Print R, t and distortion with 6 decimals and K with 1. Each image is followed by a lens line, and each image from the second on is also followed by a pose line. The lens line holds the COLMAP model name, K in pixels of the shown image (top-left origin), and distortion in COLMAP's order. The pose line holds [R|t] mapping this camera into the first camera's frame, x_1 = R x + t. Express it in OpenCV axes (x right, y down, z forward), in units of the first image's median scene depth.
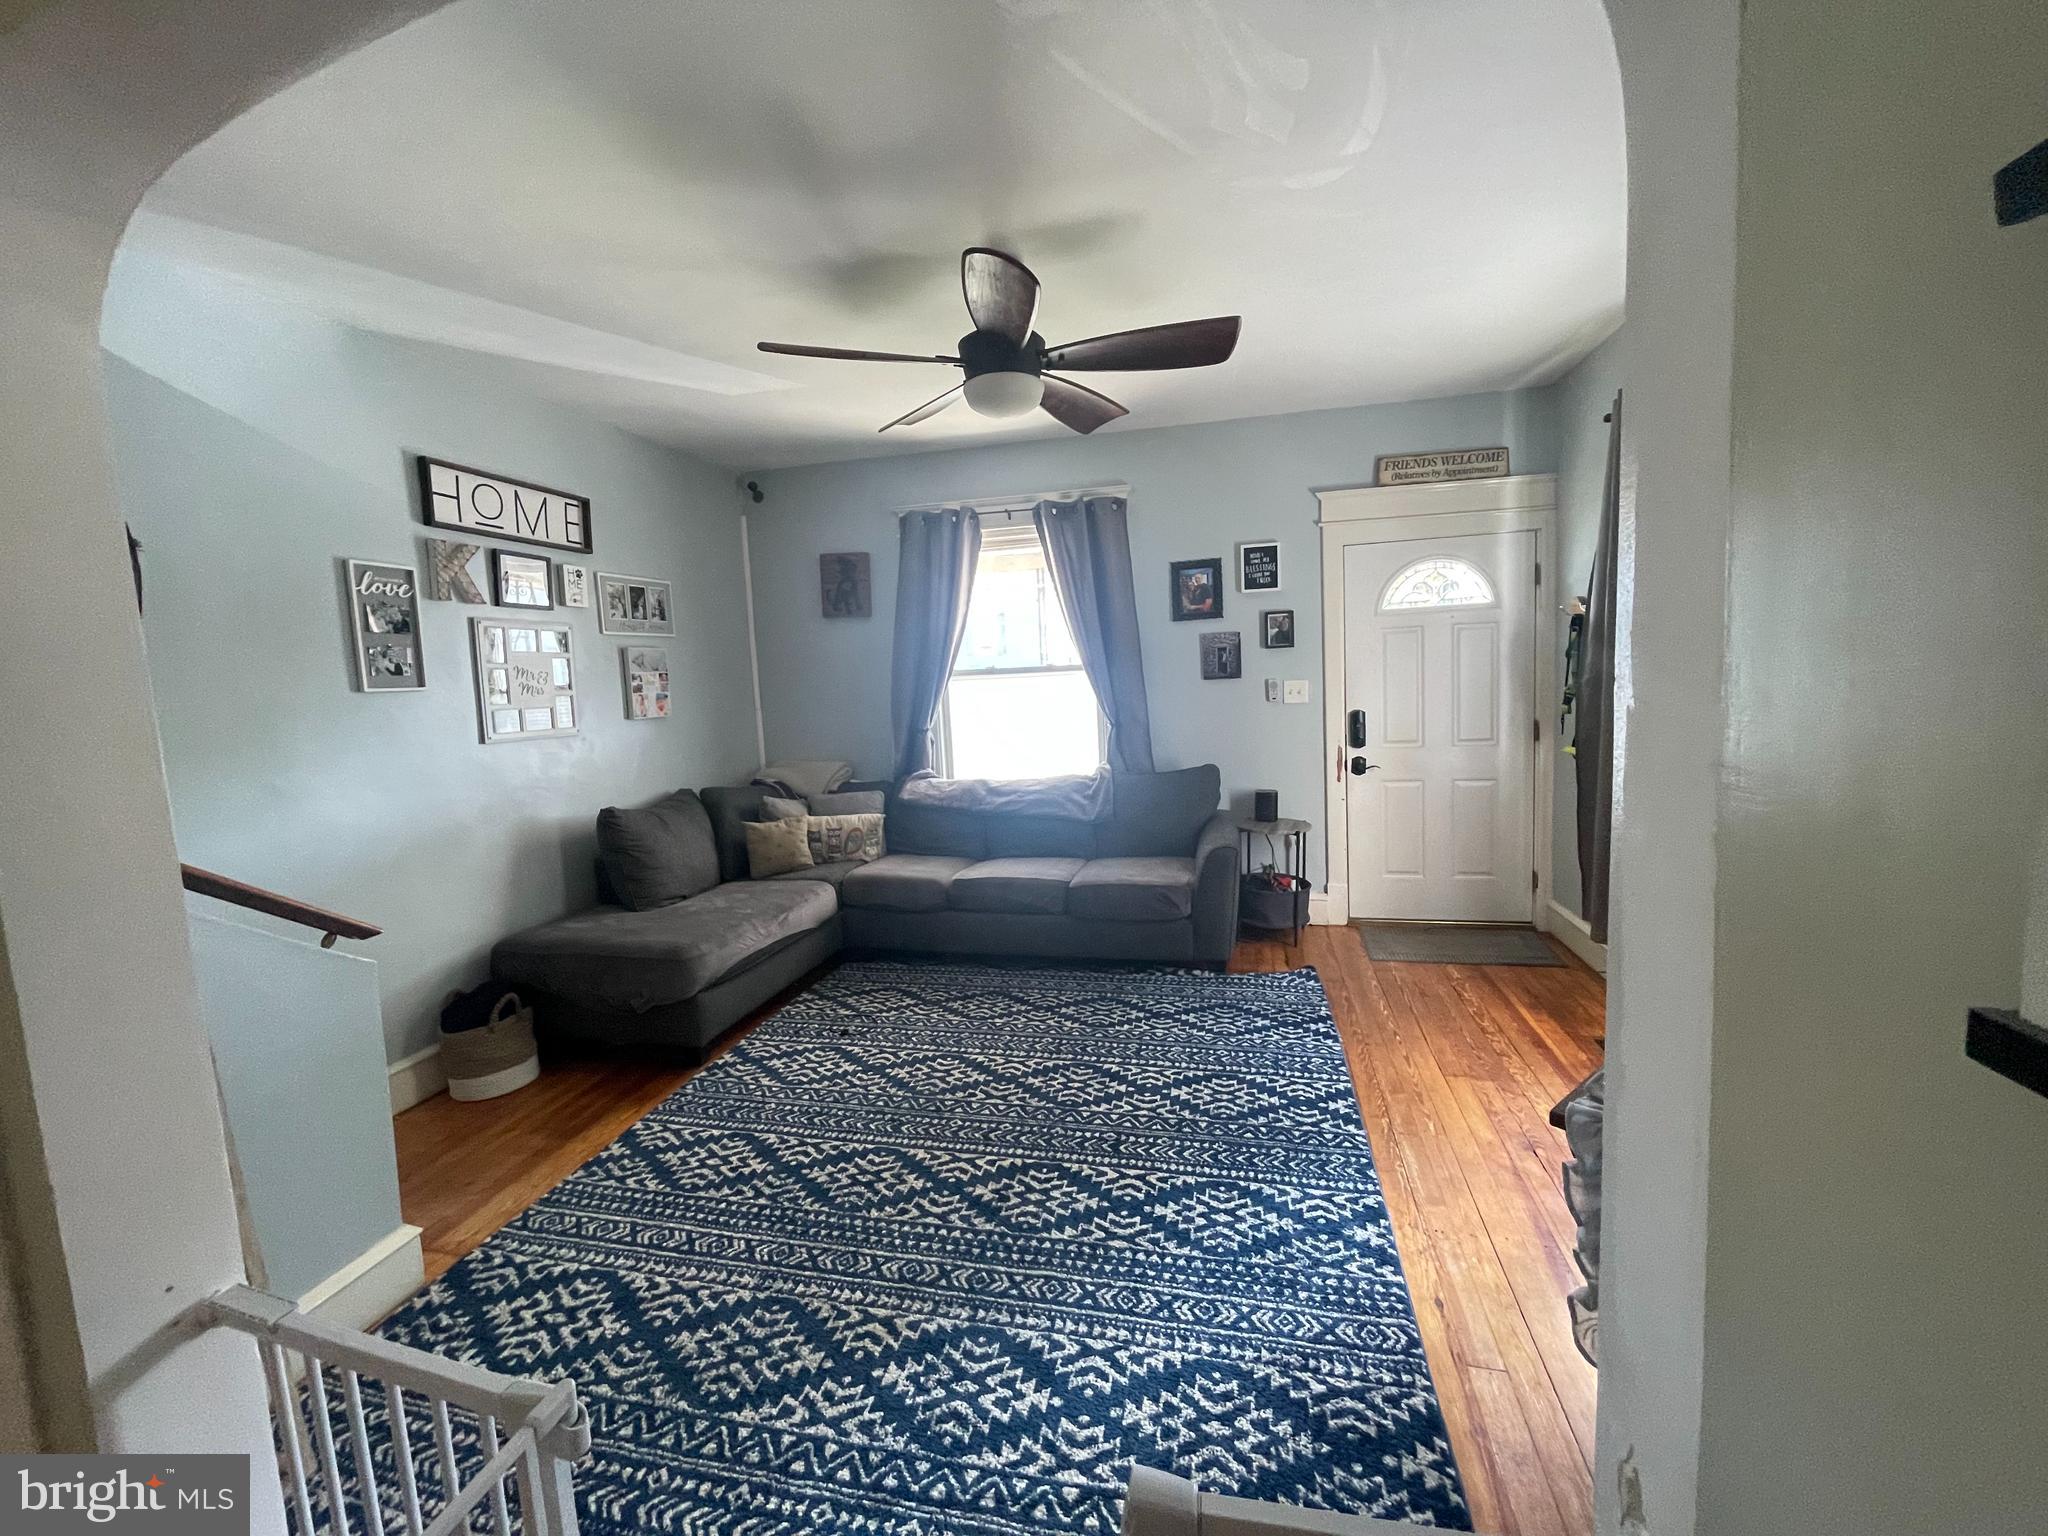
lens RADIAL K [[828.7, 0, 1050.3], [0, 828.7, 770.3], [0, 0, 1]] dist [0.012735, -0.016033]
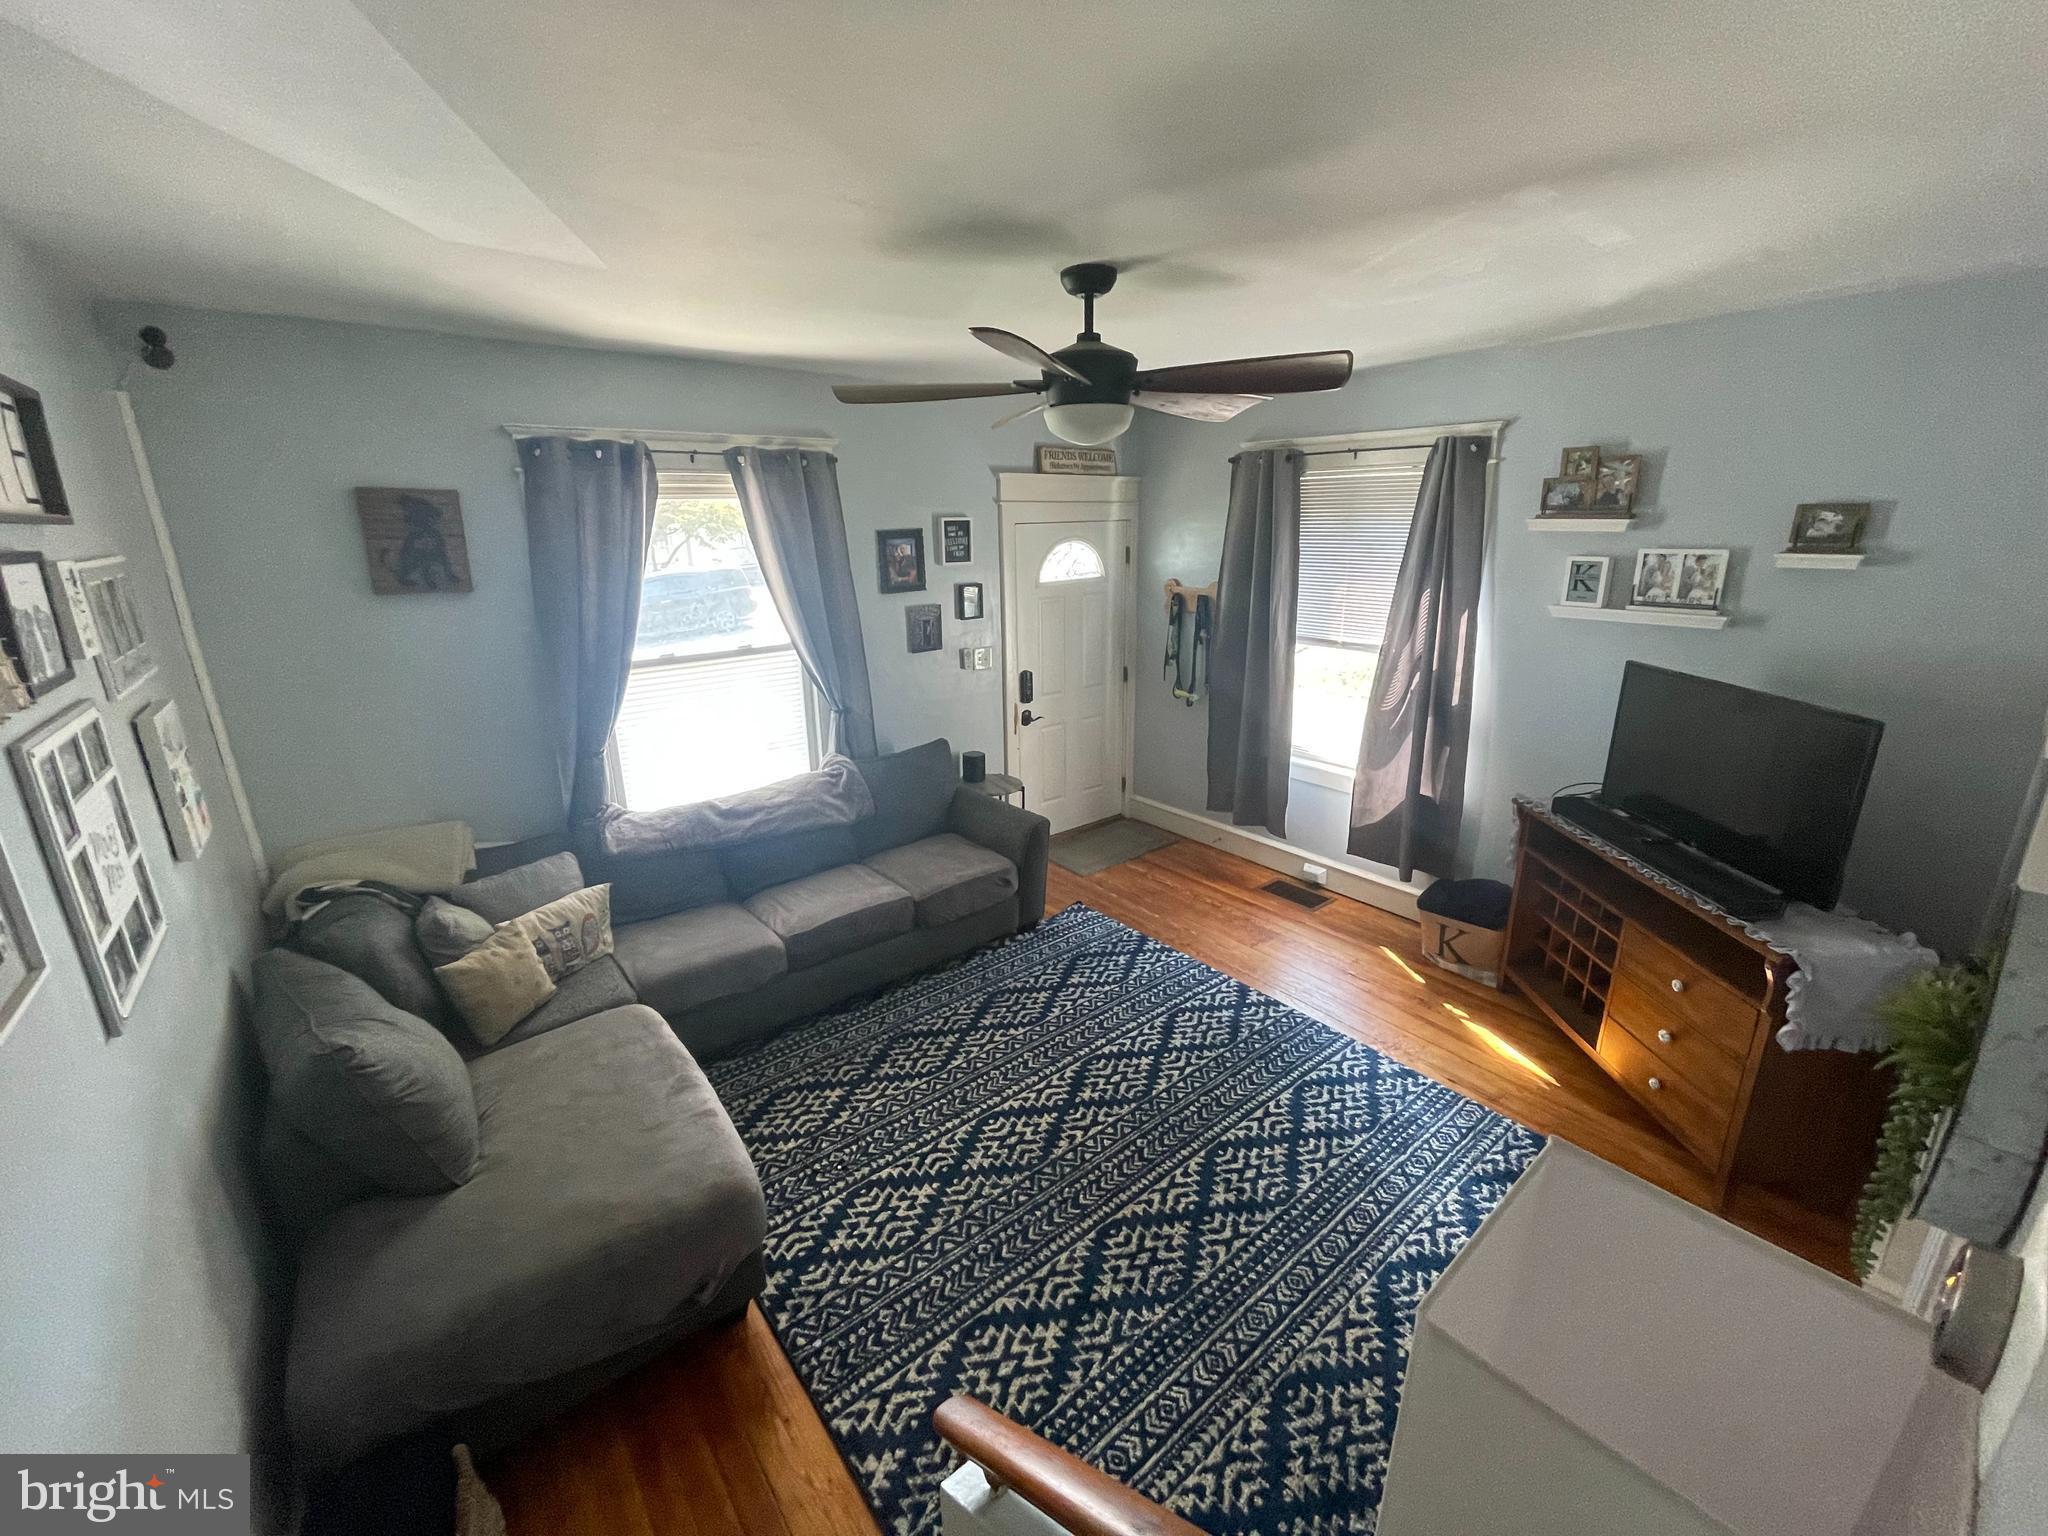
lens RADIAL K [[820.8, 0, 1024.0], [0, 820.8, 768.0], [0, 0, 1]] dist [0.000268, 0.000246]
pose [[0.611808, -0.199211, 0.765510, -0.551408], [0.076911, 0.978164, 0.193082, -0.167914], [-0.787258, -0.059253, 0.613770, 0.314773]]
